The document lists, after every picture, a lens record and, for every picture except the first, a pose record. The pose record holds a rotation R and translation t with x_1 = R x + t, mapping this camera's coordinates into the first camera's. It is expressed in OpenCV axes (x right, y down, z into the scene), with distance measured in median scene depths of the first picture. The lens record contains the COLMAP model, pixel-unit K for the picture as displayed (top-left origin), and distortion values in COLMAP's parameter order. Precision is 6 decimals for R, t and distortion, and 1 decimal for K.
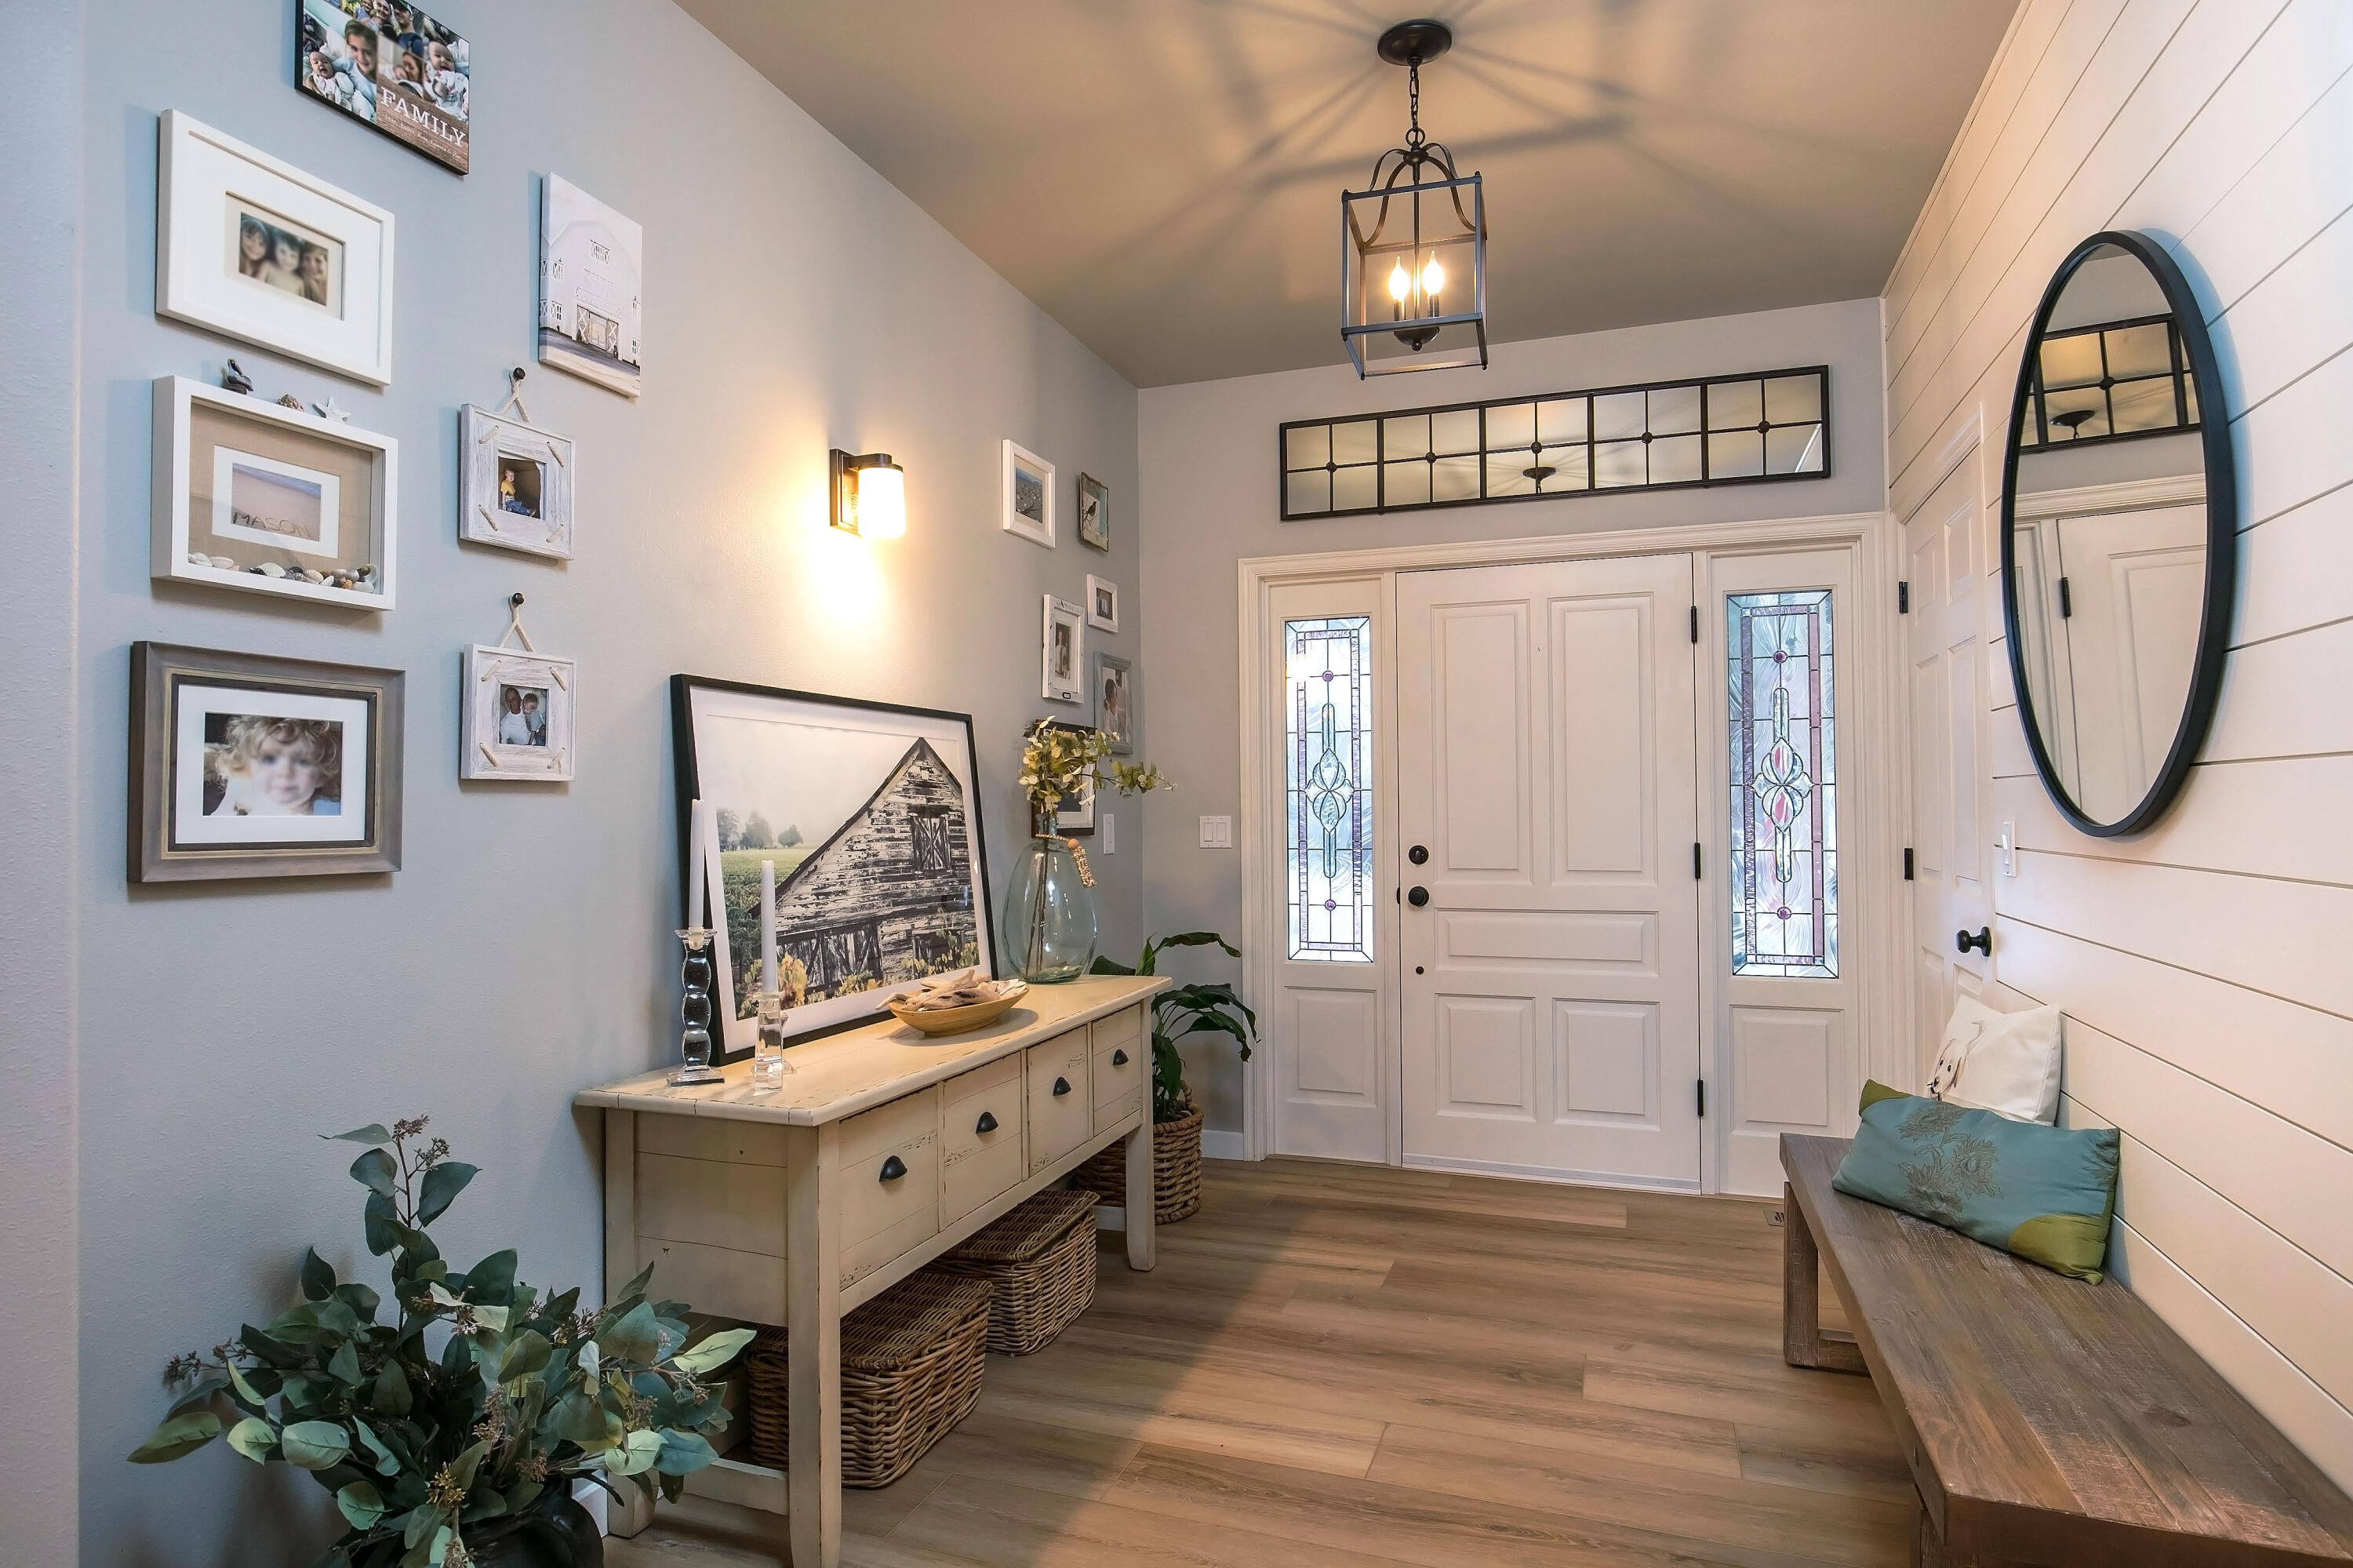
lens RADIAL K [[1271.2, 0, 1176.5], [0, 1271.2, 784.0], [0, 0, 1]] dist [0.000600, 0.000263]
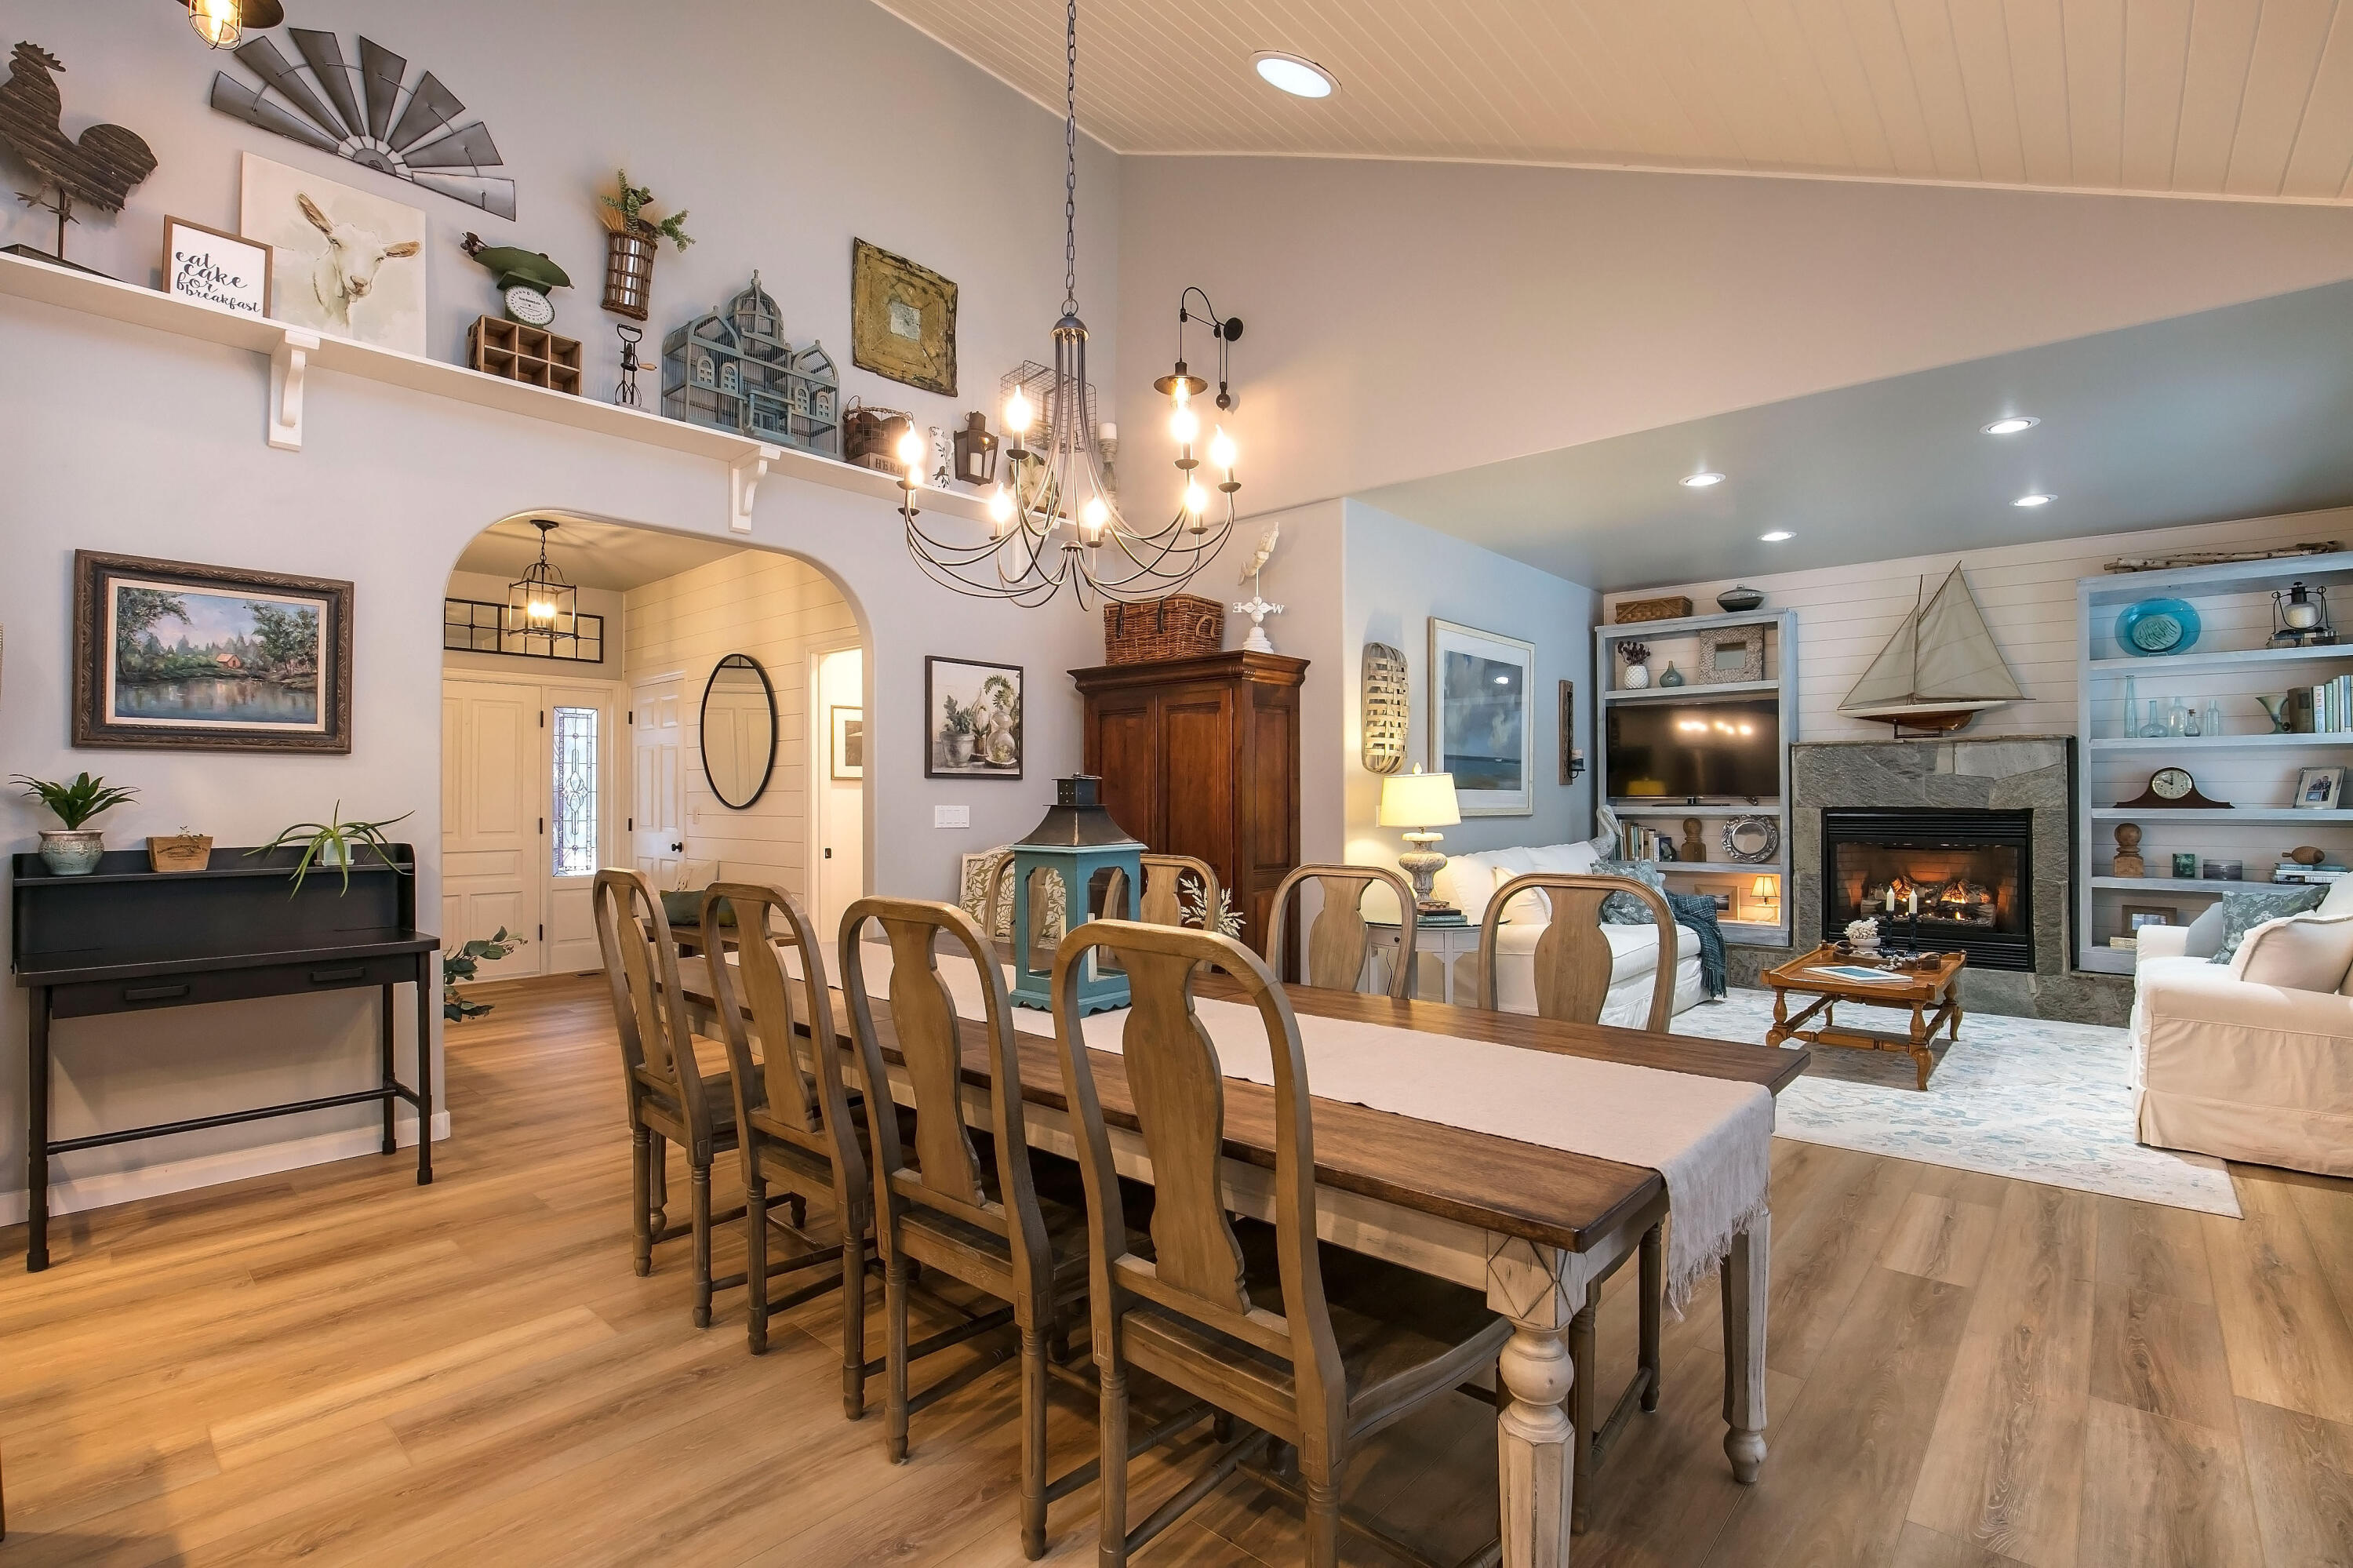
lens RADIAL K [[1071.6, 0, 1176.5], [0, 1071.6, 784.0], [0, 0, 1]] dist [-0.025440, -0.000405]
pose [[0.380266, 0.013554, 0.924778, -0.890618], [-0.016173, 0.999837, -0.008004, -0.015234], [-0.924736, -0.011912, 0.380424, -0.733796]]
